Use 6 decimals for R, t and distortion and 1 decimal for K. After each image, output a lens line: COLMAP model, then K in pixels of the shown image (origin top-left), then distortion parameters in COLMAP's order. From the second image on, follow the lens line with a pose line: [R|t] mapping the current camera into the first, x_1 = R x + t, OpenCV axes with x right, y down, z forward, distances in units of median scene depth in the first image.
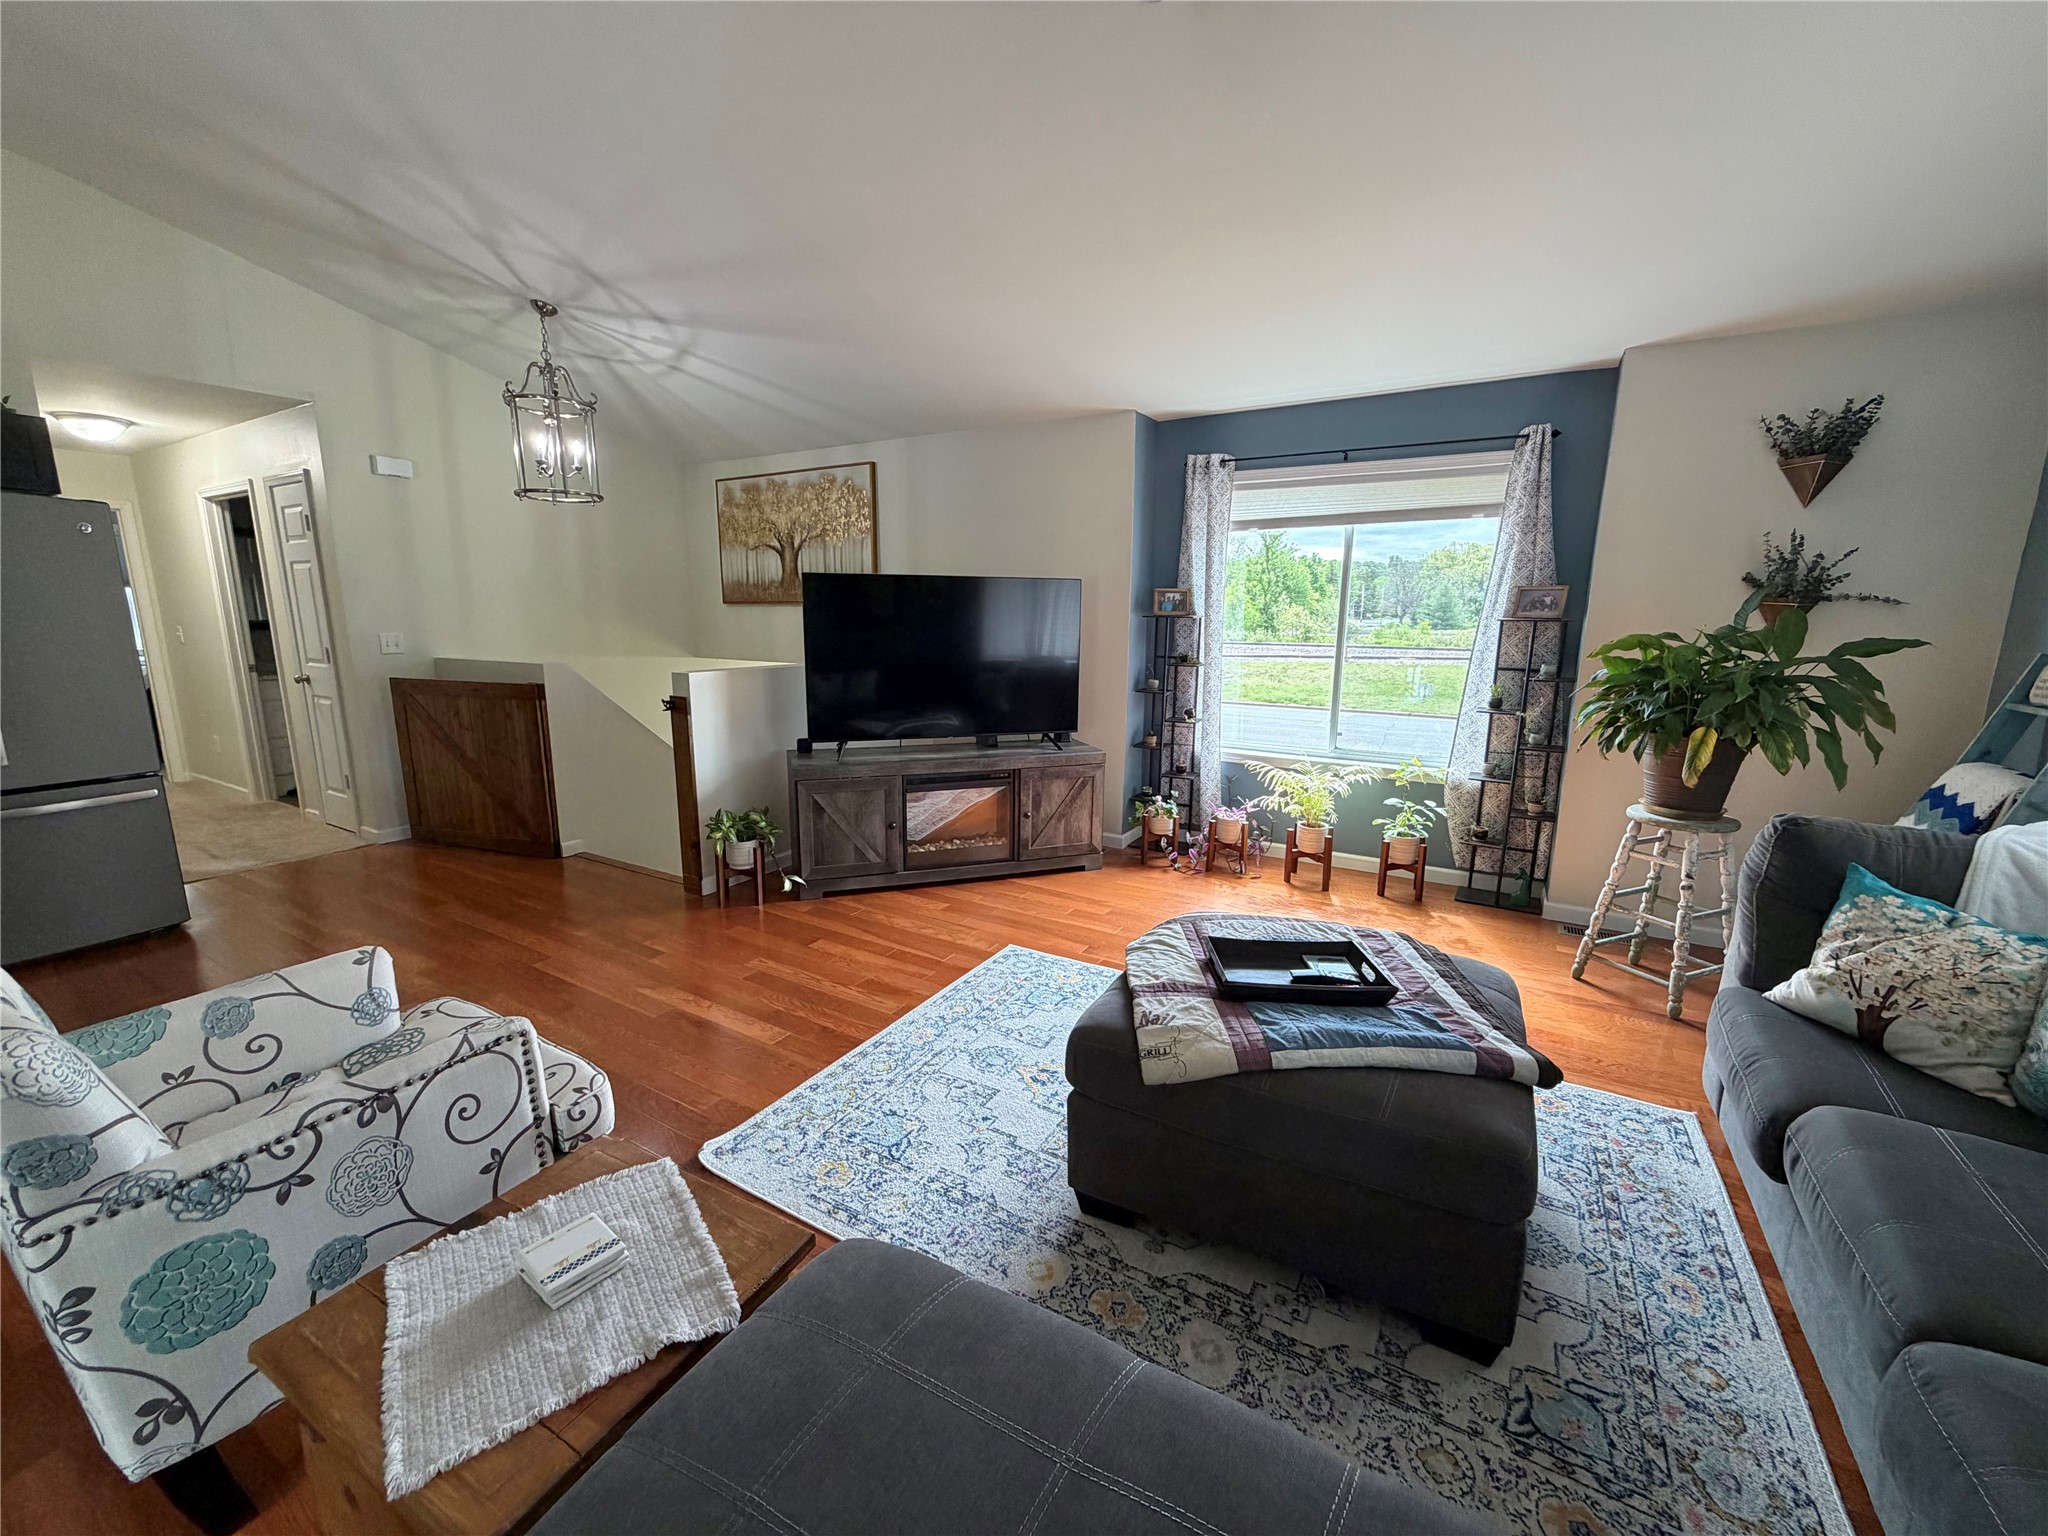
lens RADIAL K [[814.5, 0, 1018.0], [0, 814.5, 768.8], [0, 0, 1]] dist [-0.001463, 0.000145]
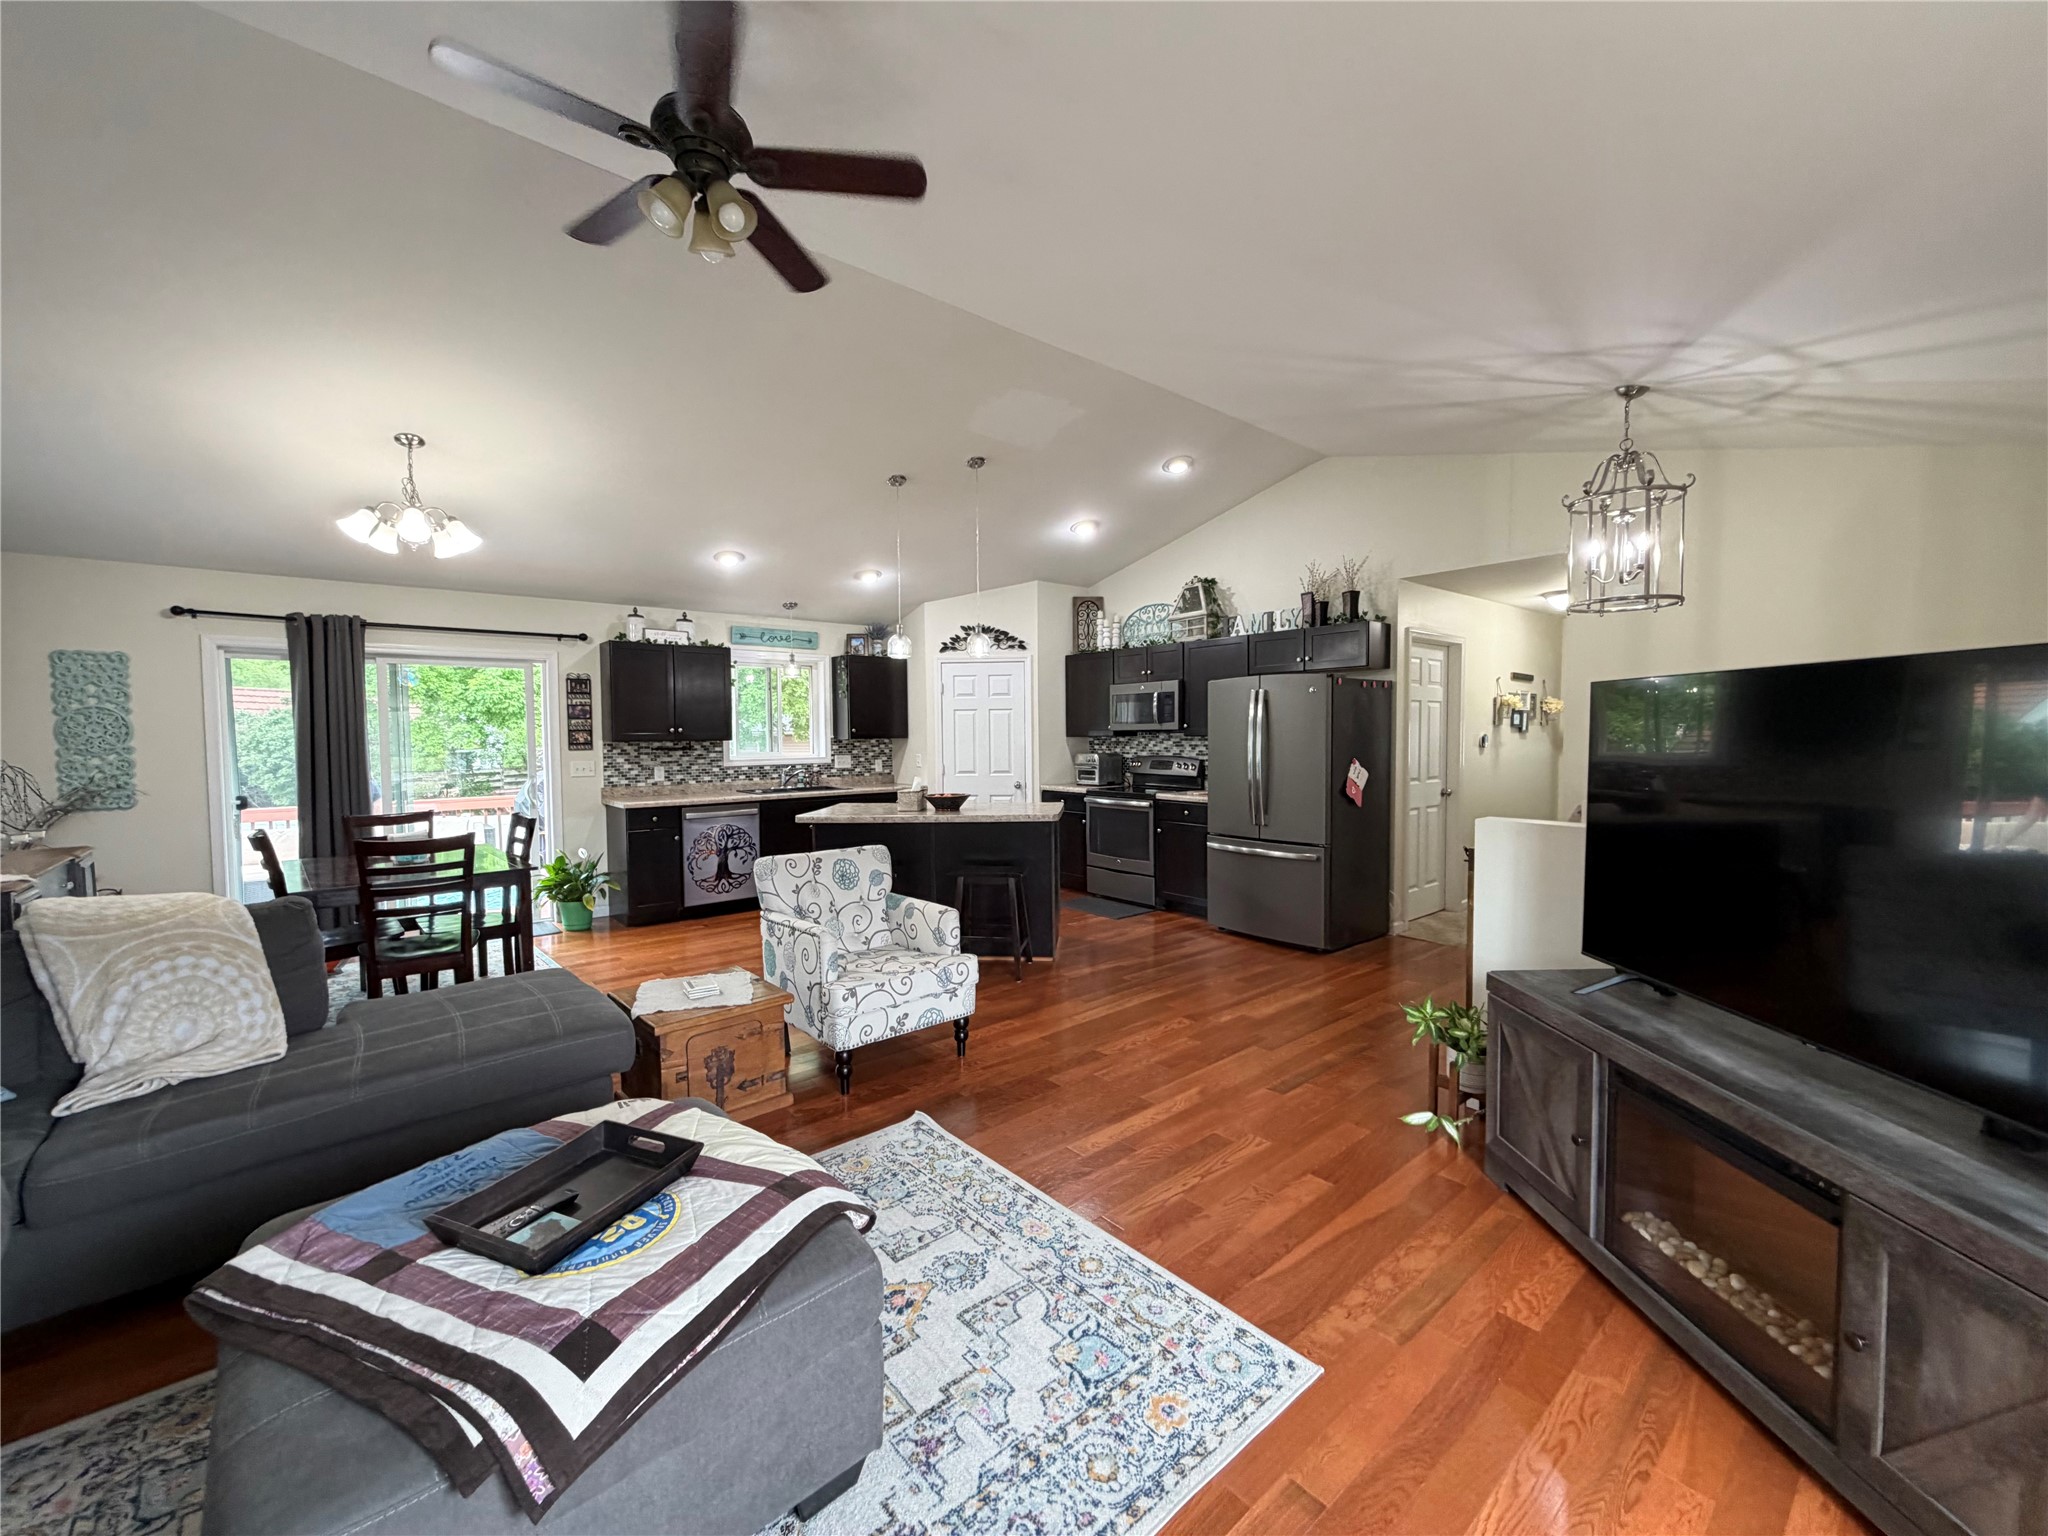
lens RADIAL K [[814.5, 0, 1018.0], [0, 814.5, 768.8], [0, 0, 1]] dist [-0.001463, 0.000145]
pose [[-0.328316, 0.036869, -0.943848, 0.486297], [-0.176145, 0.979320, 0.099527, -0.164434], [0.927999, 0.198931, -0.315032, 0.820894]]
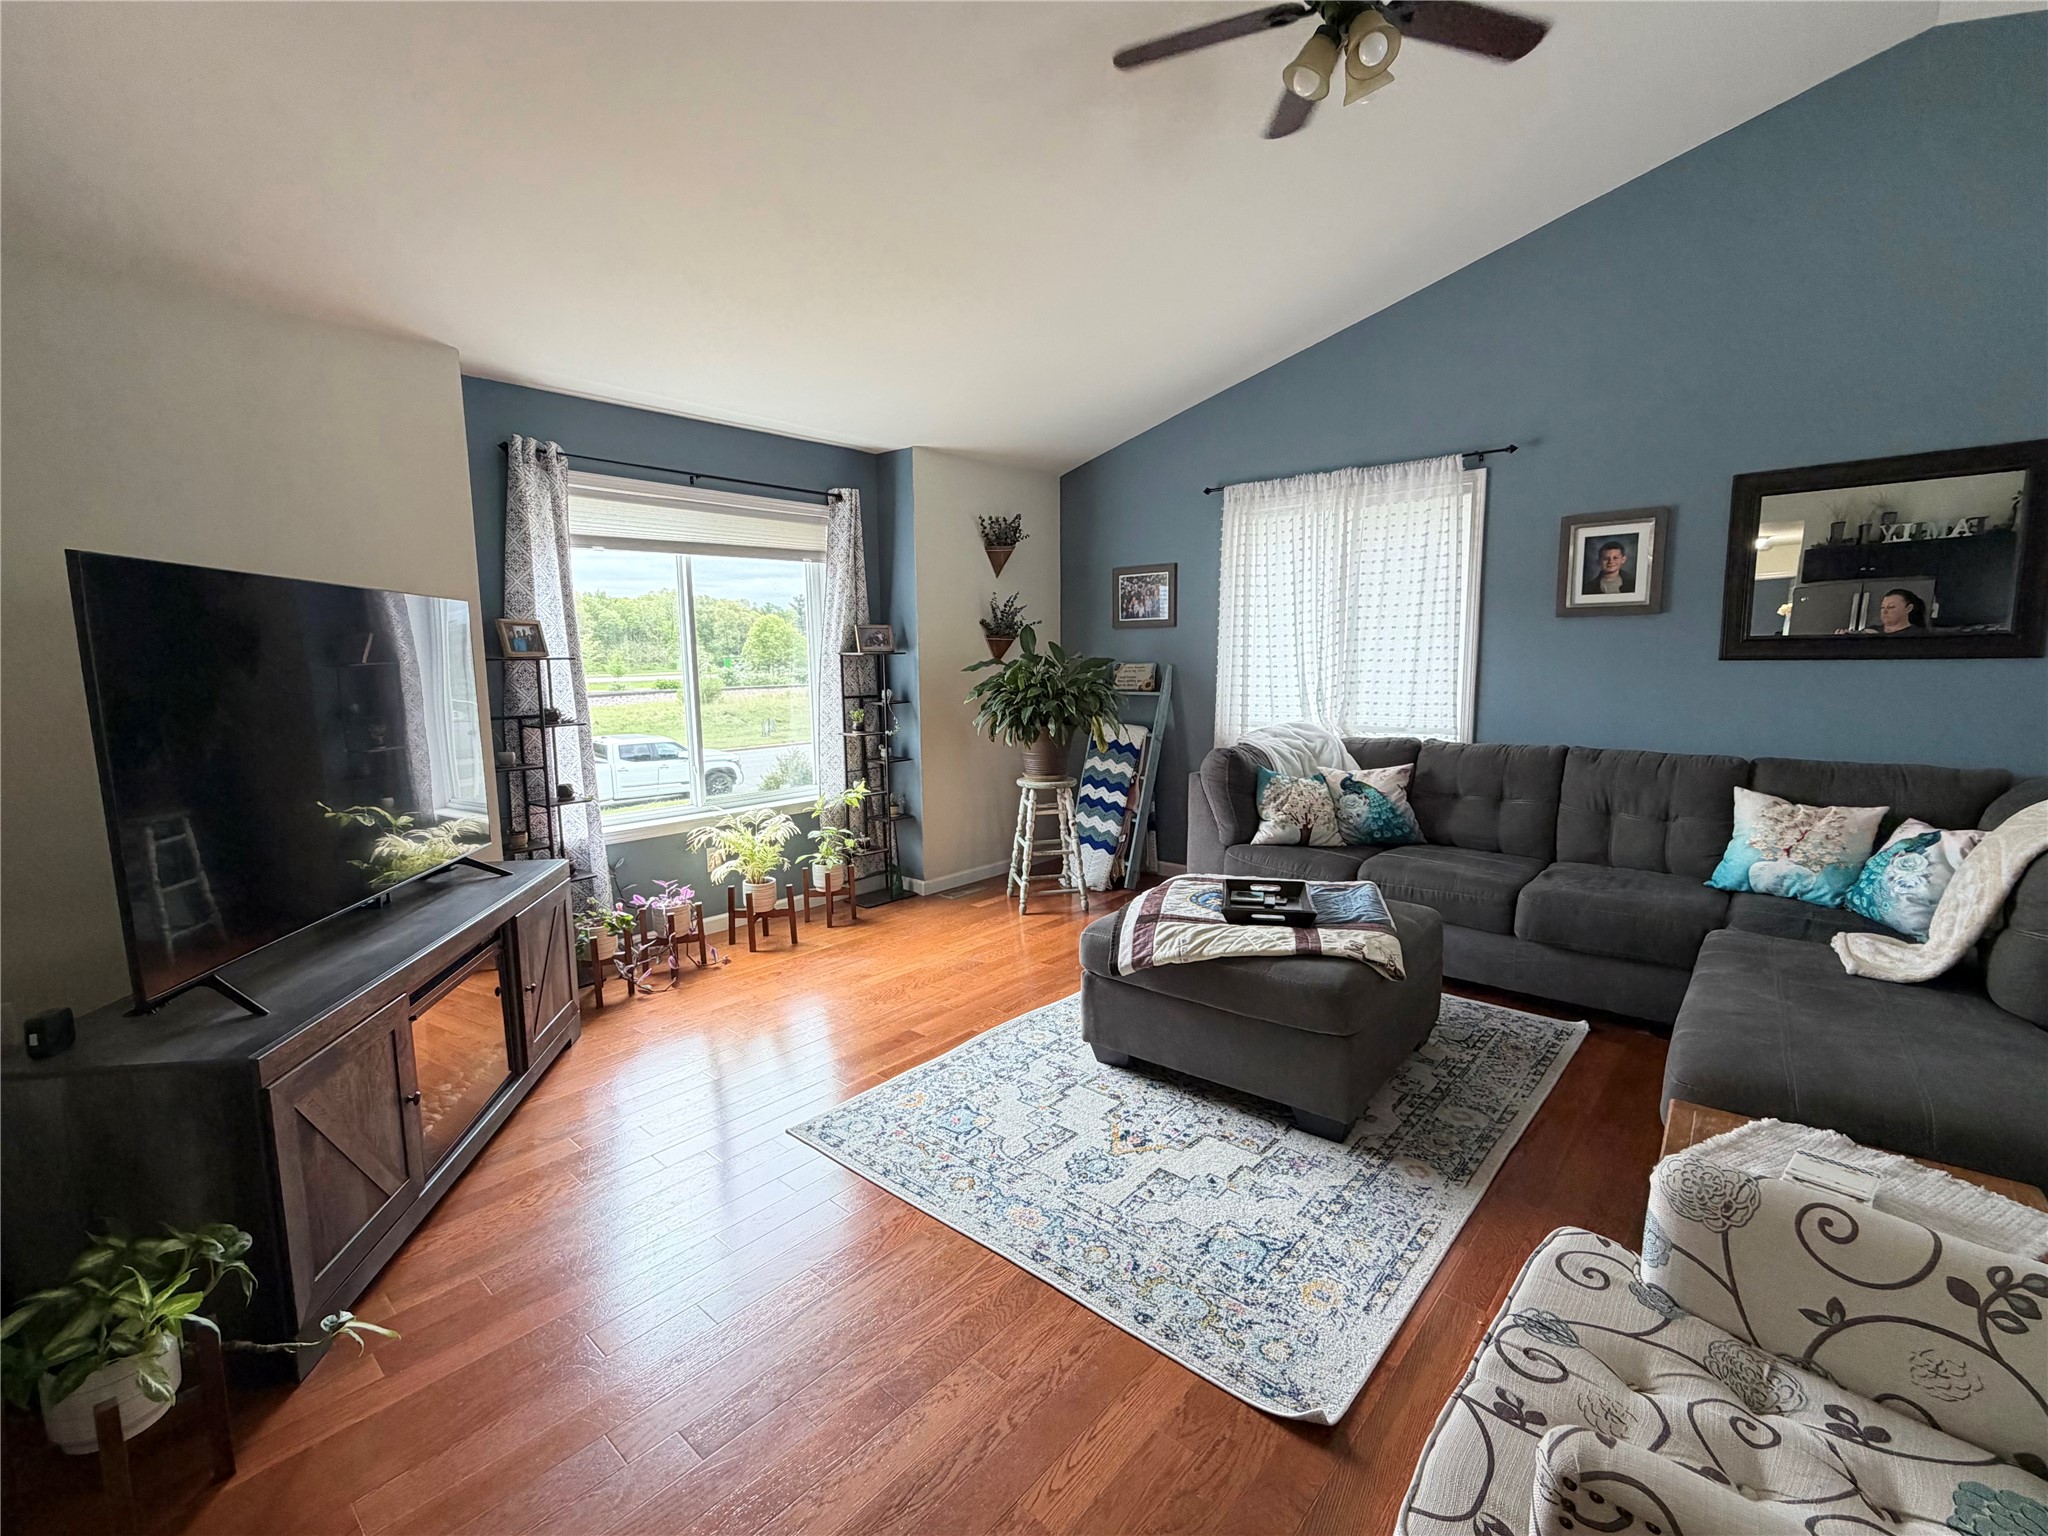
lens RADIAL K [[895.9, 0, 1020.4], [0, 895.9, 770.0], [0, 0, 1]] dist [0.001326, 0.000263]
pose [[0.190814, -0.139260, 0.971698, -0.600474], [0.203129, 0.974062, 0.099710, -0.103064], [-0.960379, 0.178354, 0.214152, 0.539462]]
